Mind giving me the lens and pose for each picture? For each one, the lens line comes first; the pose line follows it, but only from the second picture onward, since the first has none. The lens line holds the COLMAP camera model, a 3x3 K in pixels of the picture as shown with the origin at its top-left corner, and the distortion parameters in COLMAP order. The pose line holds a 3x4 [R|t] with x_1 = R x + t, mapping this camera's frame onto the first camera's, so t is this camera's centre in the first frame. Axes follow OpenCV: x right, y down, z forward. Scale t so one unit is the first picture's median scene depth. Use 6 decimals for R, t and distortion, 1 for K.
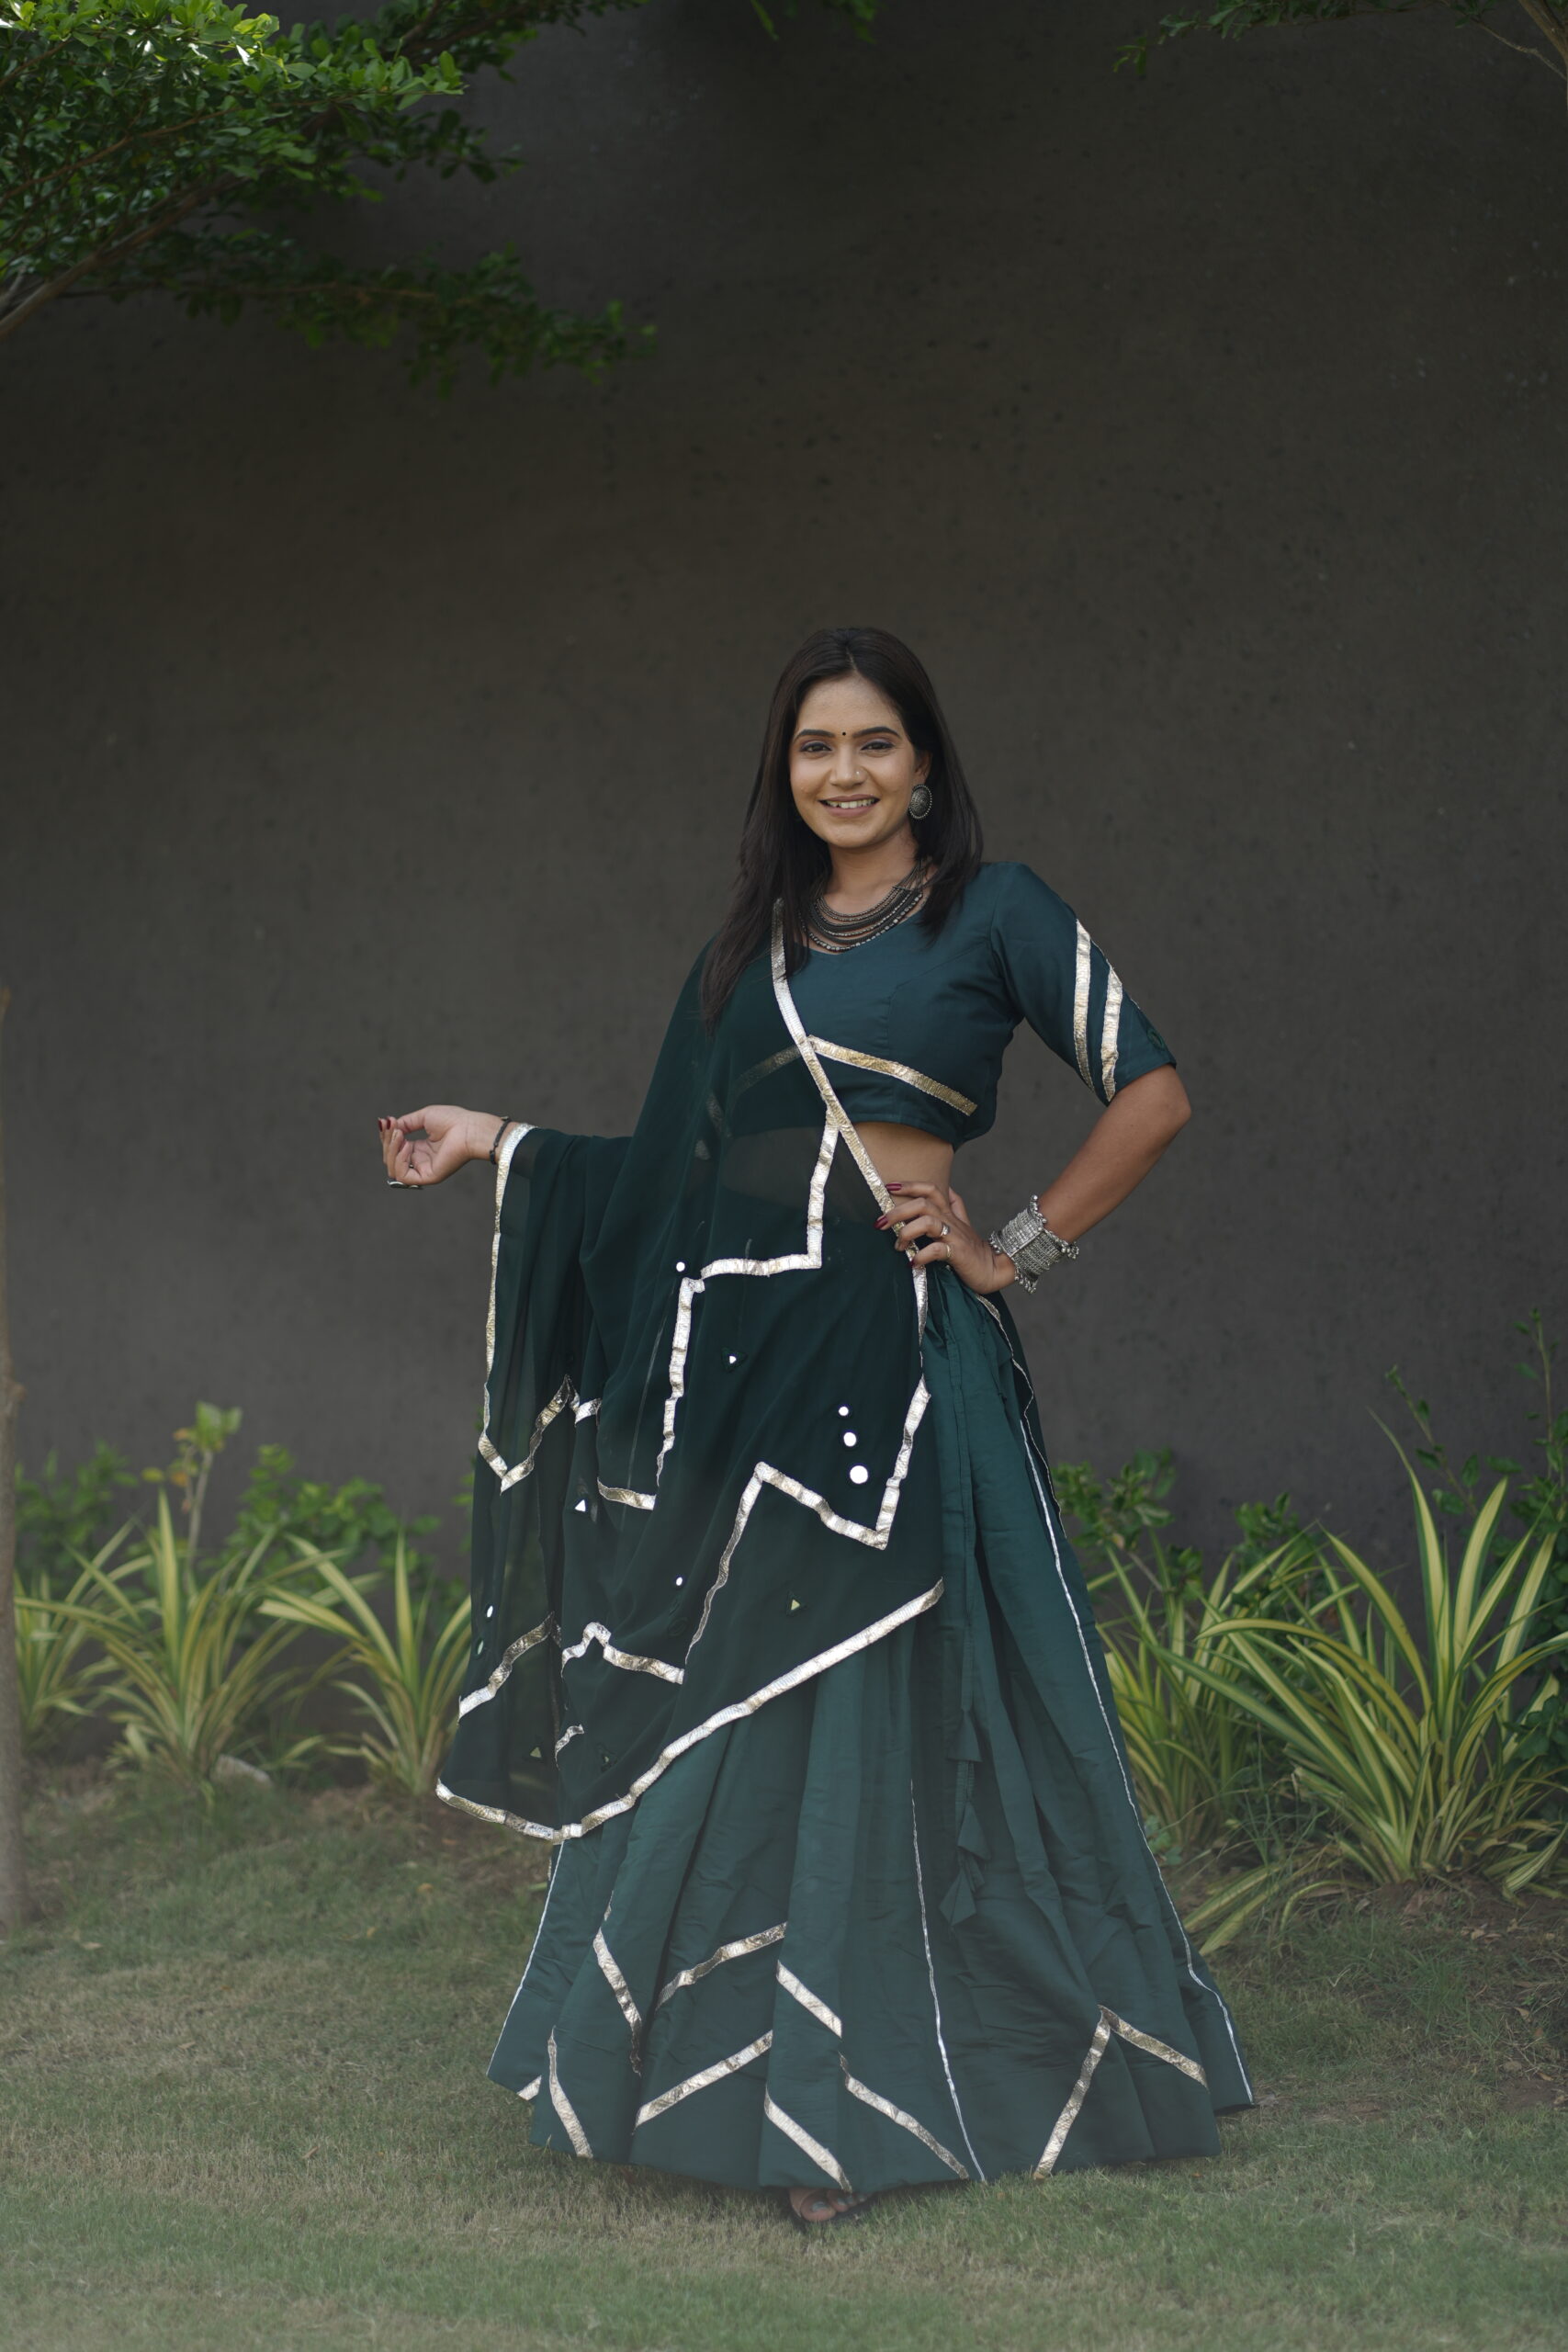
lens RADIAL K [[5031.3, 0, 784.0], [0, 5031.3, 1176.0], [0, 0, 1]] dist [-0.147390, 0.021790]
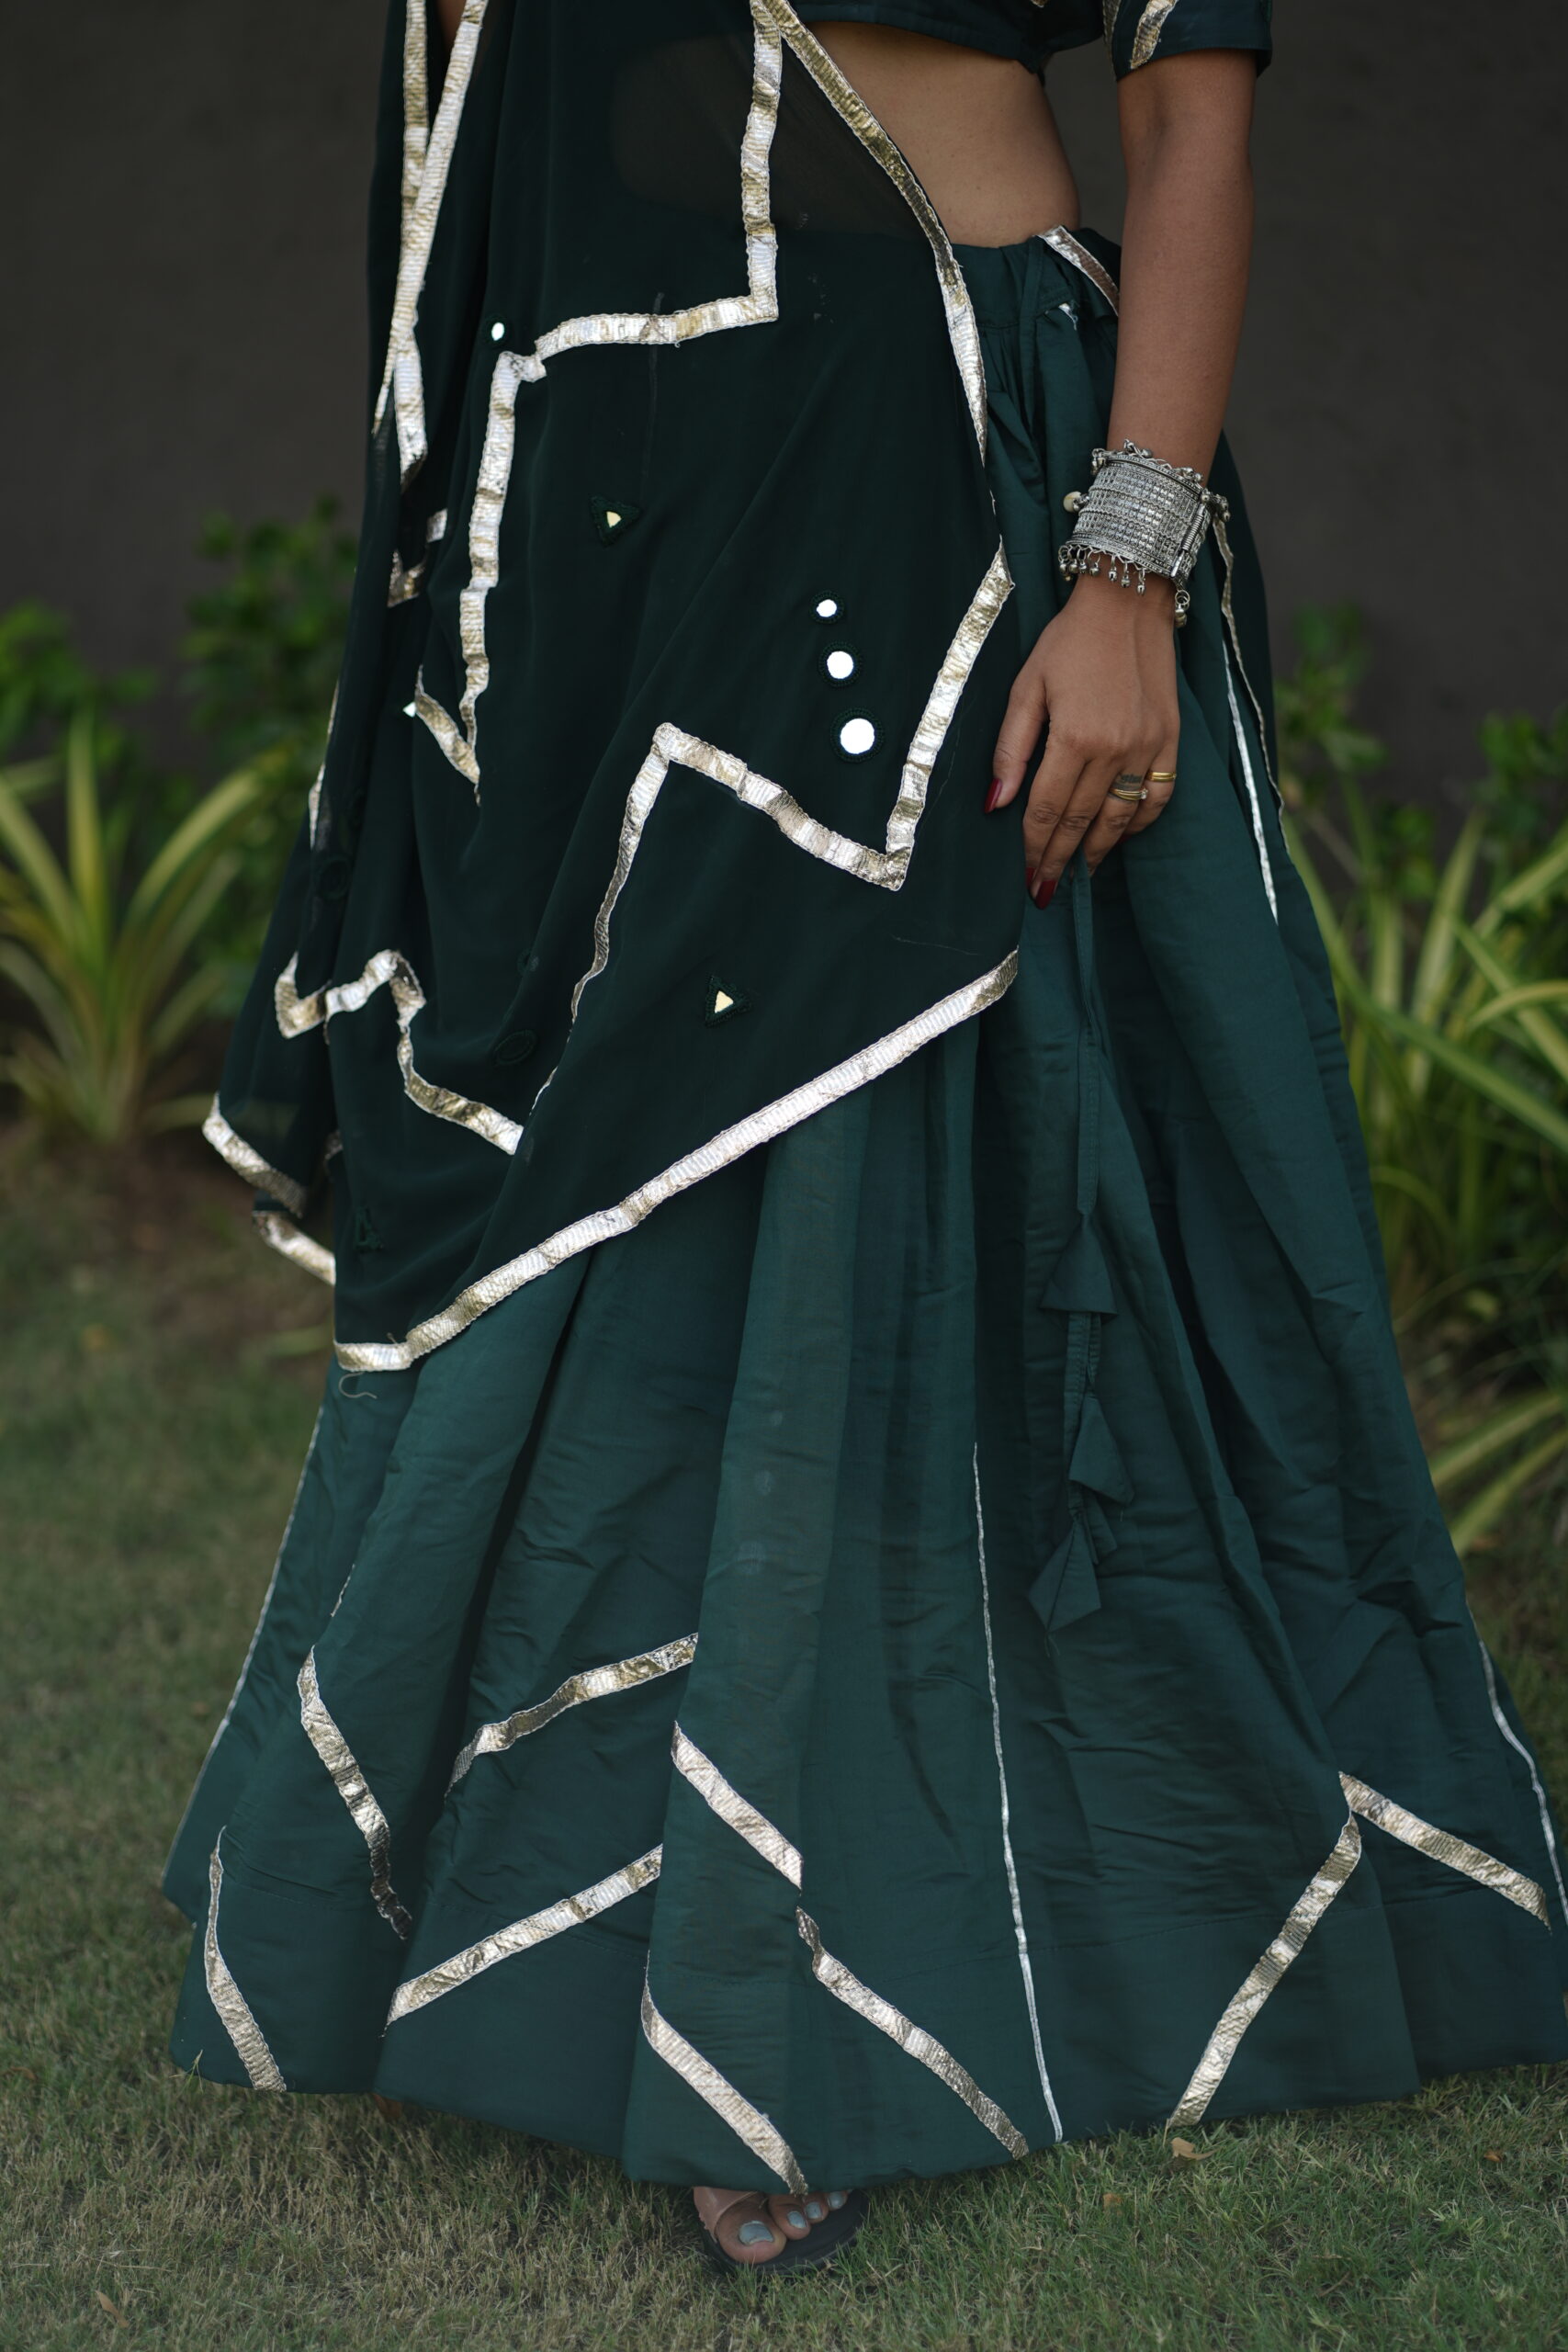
lens RADIAL K [[5031.3, 0, 784.0], [0, 5031.3, 1176.0], [0, 0, 1]] dist [-0.147390, 0.021790]
pose [[0.999782, 0.013087, 0.016258, 0.000512], [-0.016189, 0.977924, 0.208335, -0.002927], [-0.013173, -0.208552, 0.977922, 0.506526]]
